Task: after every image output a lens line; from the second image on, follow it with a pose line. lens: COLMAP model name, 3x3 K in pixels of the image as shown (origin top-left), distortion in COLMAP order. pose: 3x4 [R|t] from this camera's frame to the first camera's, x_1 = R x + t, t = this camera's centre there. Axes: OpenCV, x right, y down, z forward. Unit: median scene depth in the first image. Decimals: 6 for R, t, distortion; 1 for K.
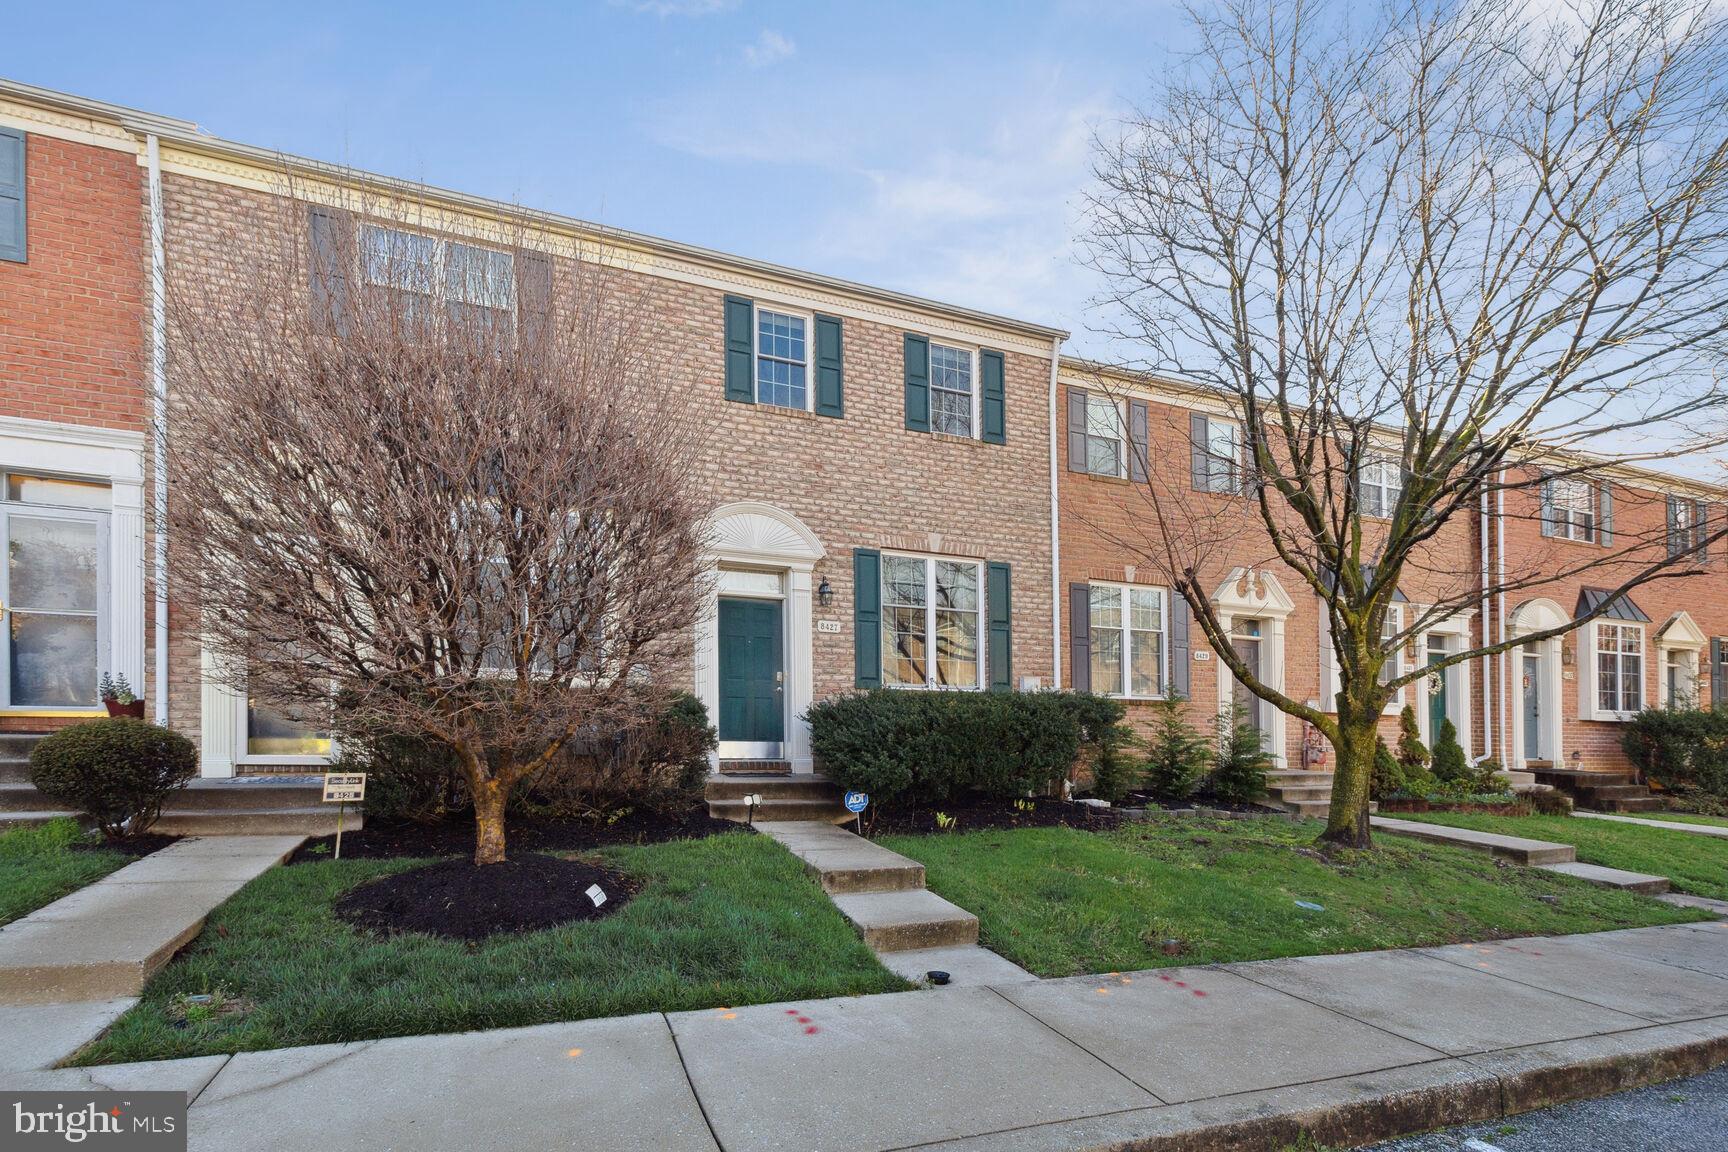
lens RADIAL K [[798.1, 0, 876.1], [0, 798.1, 561.4], [0, 0, 1]] dist [0.001104, 0.000301]
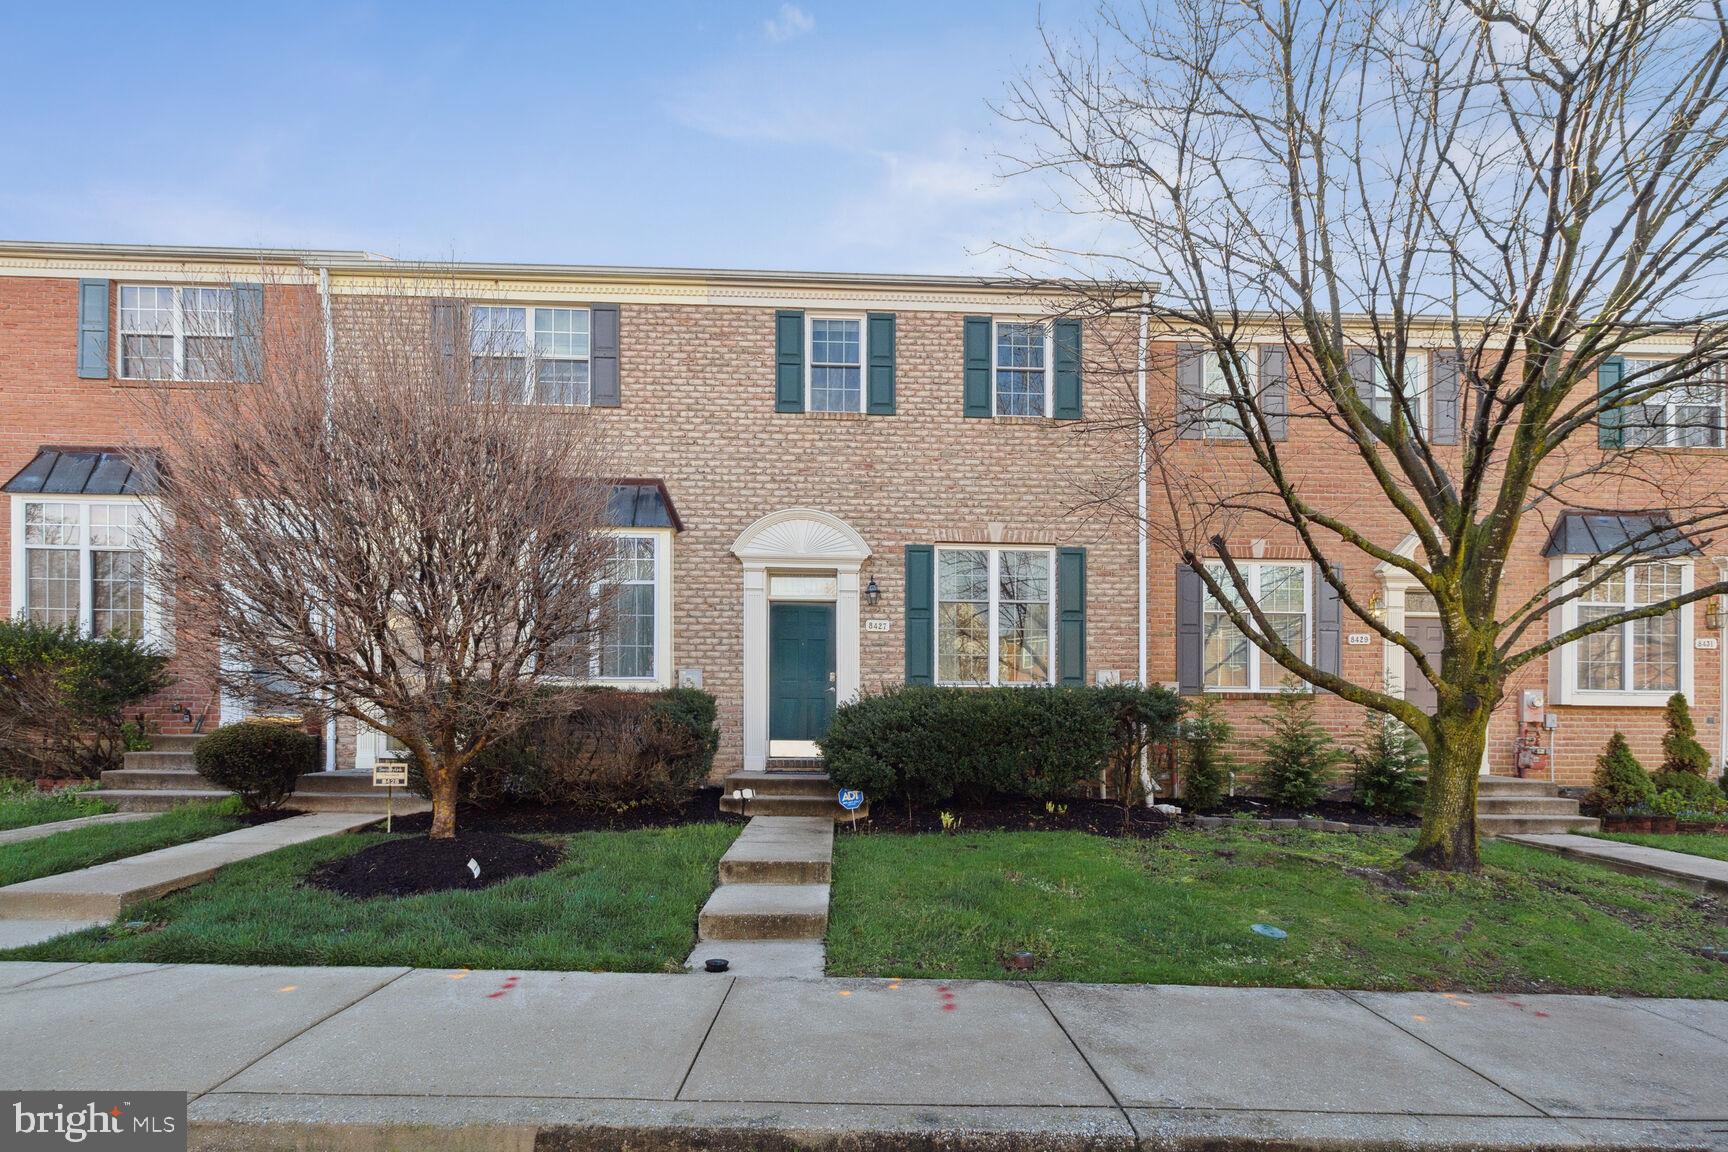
lens RADIAL K [[805.4, 0, 894.9], [0, 805.4, 580.4], [0, 0, 1]] dist [0.001201, -0.000079]
pose [[0.941991, -0.068557, -0.328562, 0.287744], [0.073173, 0.997318, 0.001691, 0.024601], [0.327565, -0.025635, 0.944481, 0.059009]]
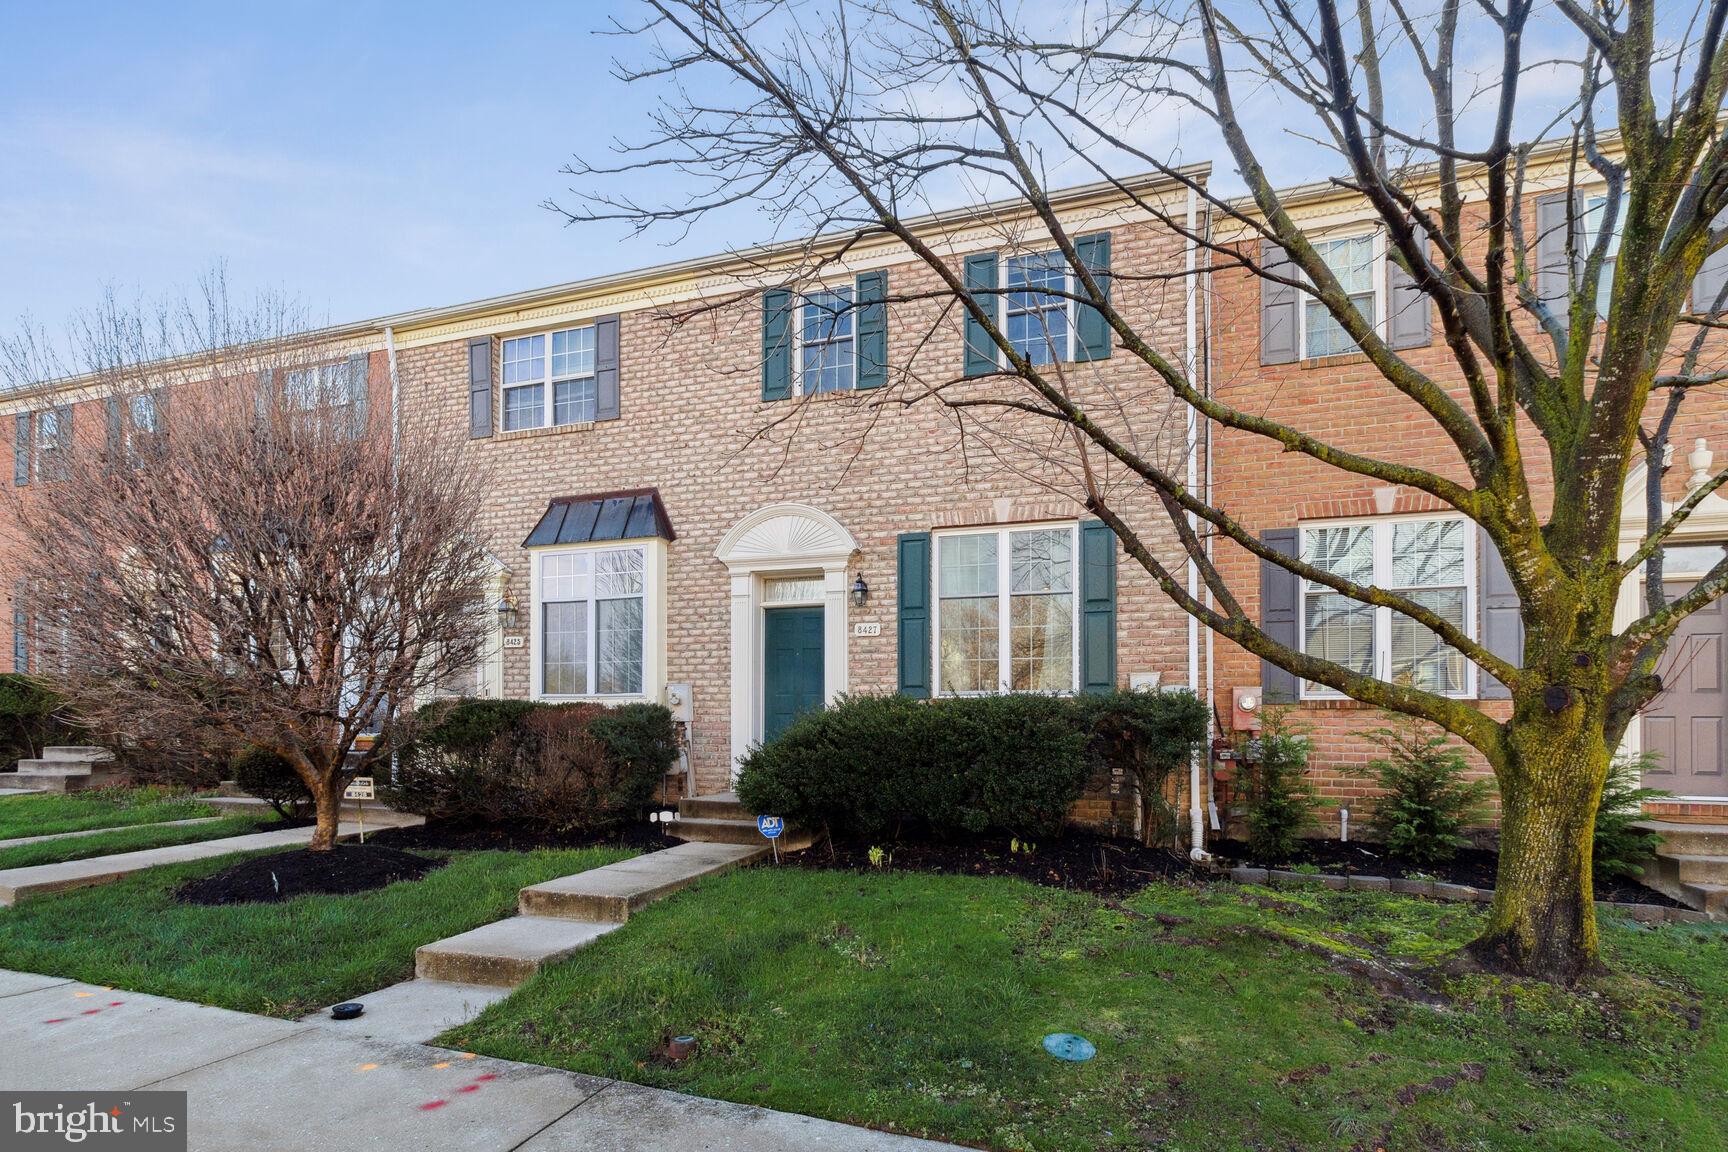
lens RADIAL K [[822.0, 0, 867.8], [0, 822.0, 616.1], [0, 0, 1]] dist [0.000763, -0.000117]
pose [[0.775363, -0.107996, -0.622213, 0.488733], [0.124769, 0.992045, -0.016707, 0.081070], [0.619068, -0.064679, 0.782670, 0.299768]]
